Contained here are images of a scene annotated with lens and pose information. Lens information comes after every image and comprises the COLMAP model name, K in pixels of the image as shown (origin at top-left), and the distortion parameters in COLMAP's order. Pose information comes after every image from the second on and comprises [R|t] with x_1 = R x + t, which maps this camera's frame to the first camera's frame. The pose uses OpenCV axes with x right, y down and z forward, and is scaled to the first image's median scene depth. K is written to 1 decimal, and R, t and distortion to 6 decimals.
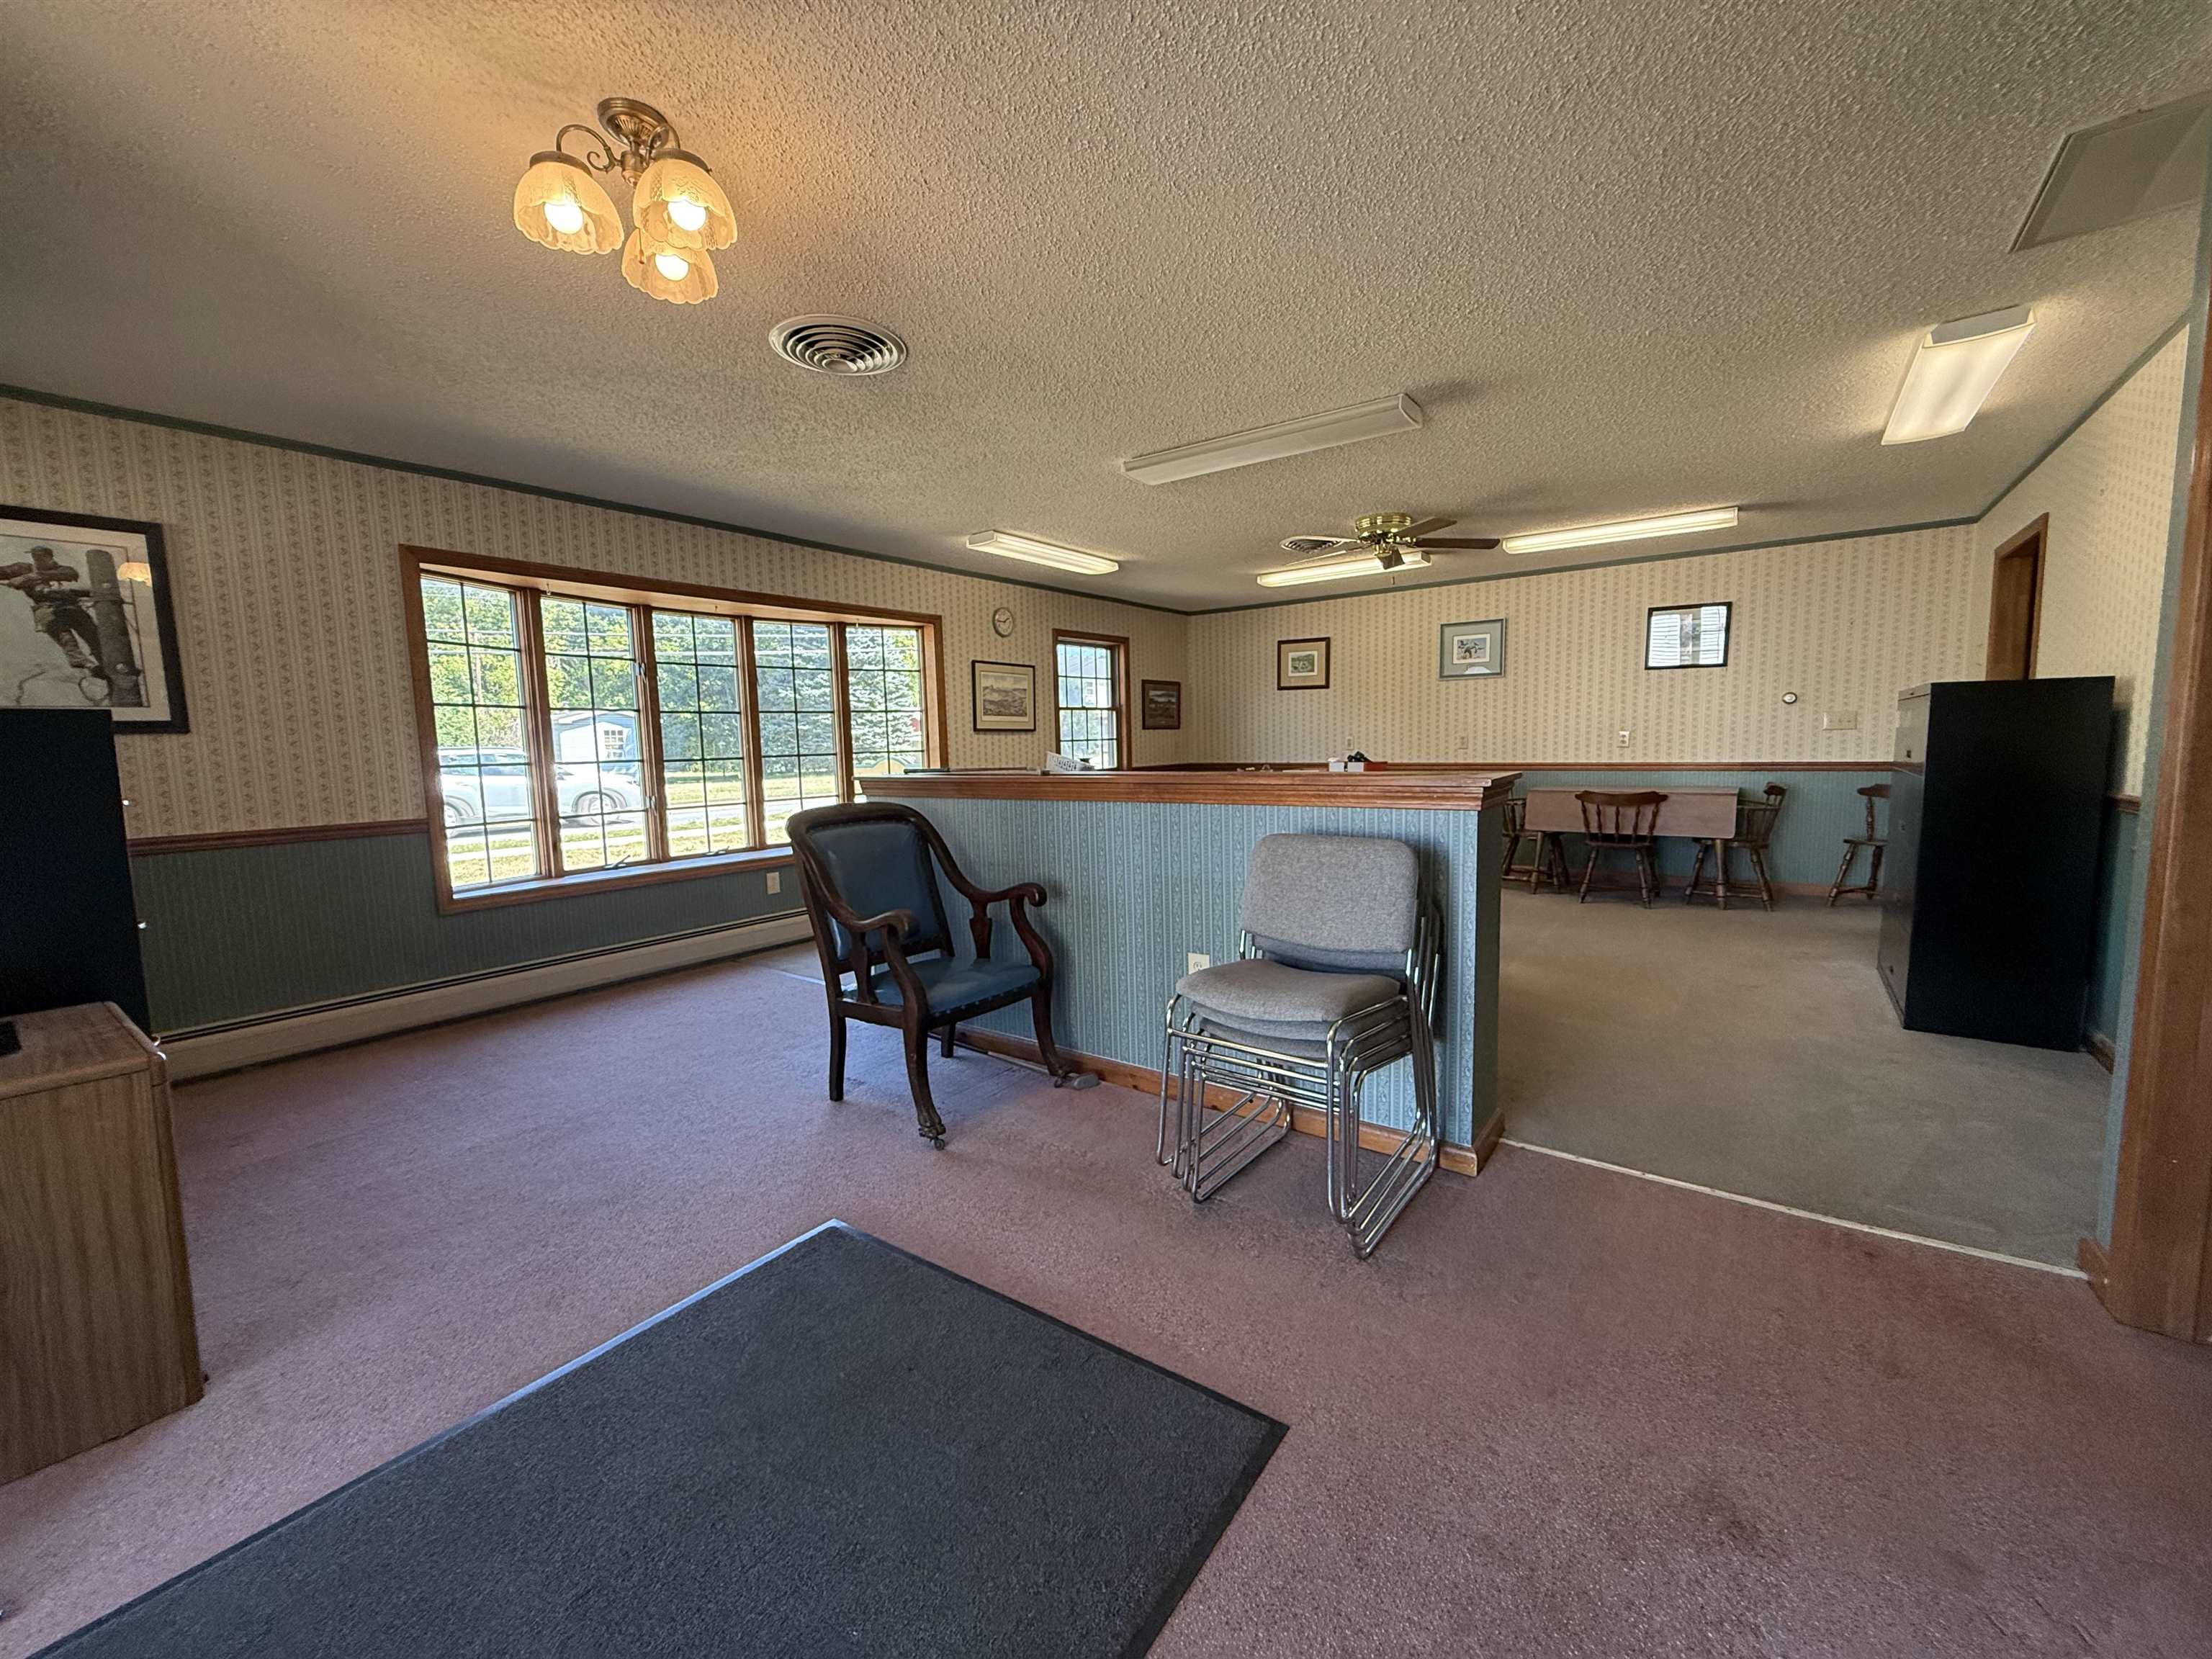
lens RADIAL K [[882.9, 0, 1114.8], [0, 882.9, 832.8], [0, 0, 1]] dist [-0.000634, -0.000304]
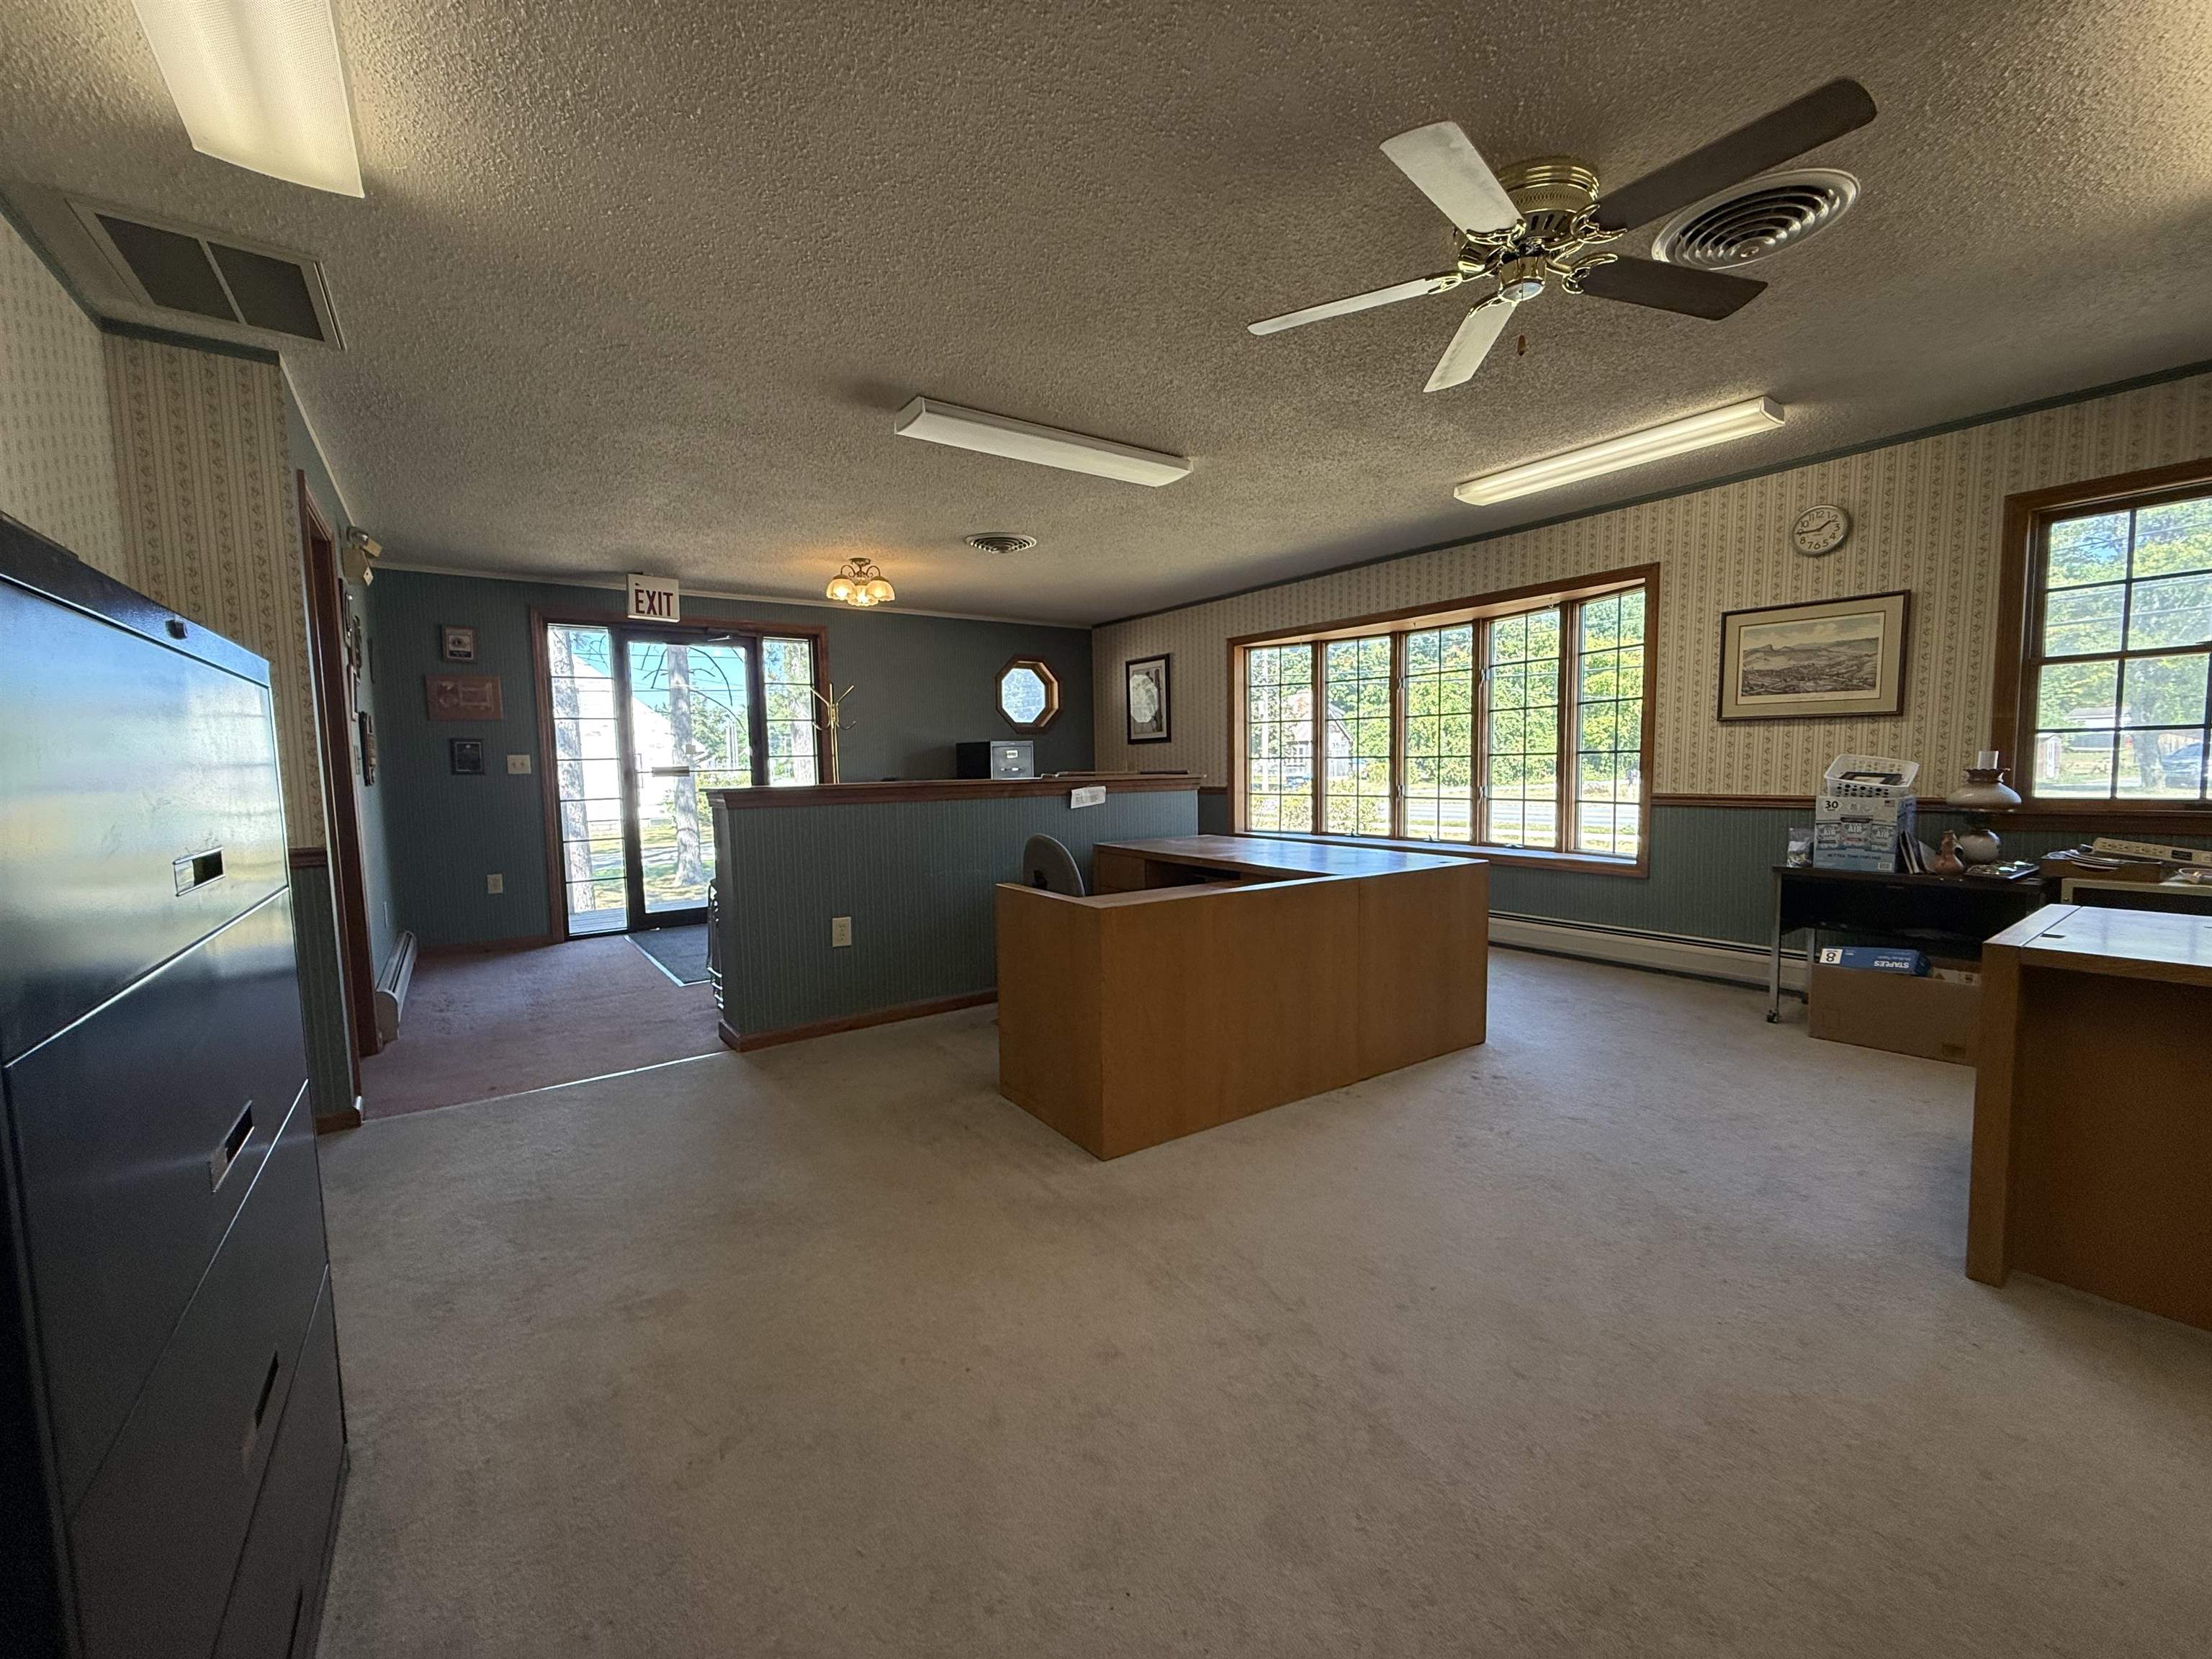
lens RADIAL K [[882.9, 0, 1111.5], [0, 882.9, 832.1], [0, 0, 1]] dist [-0.000634, -0.000304]
pose [[-0.312080, 0.103730, -0.944376, 0.650075], [-0.074300, 0.988312, 0.133109, -0.097182], [0.947146, 0.111707, -0.300725, 0.854350]]
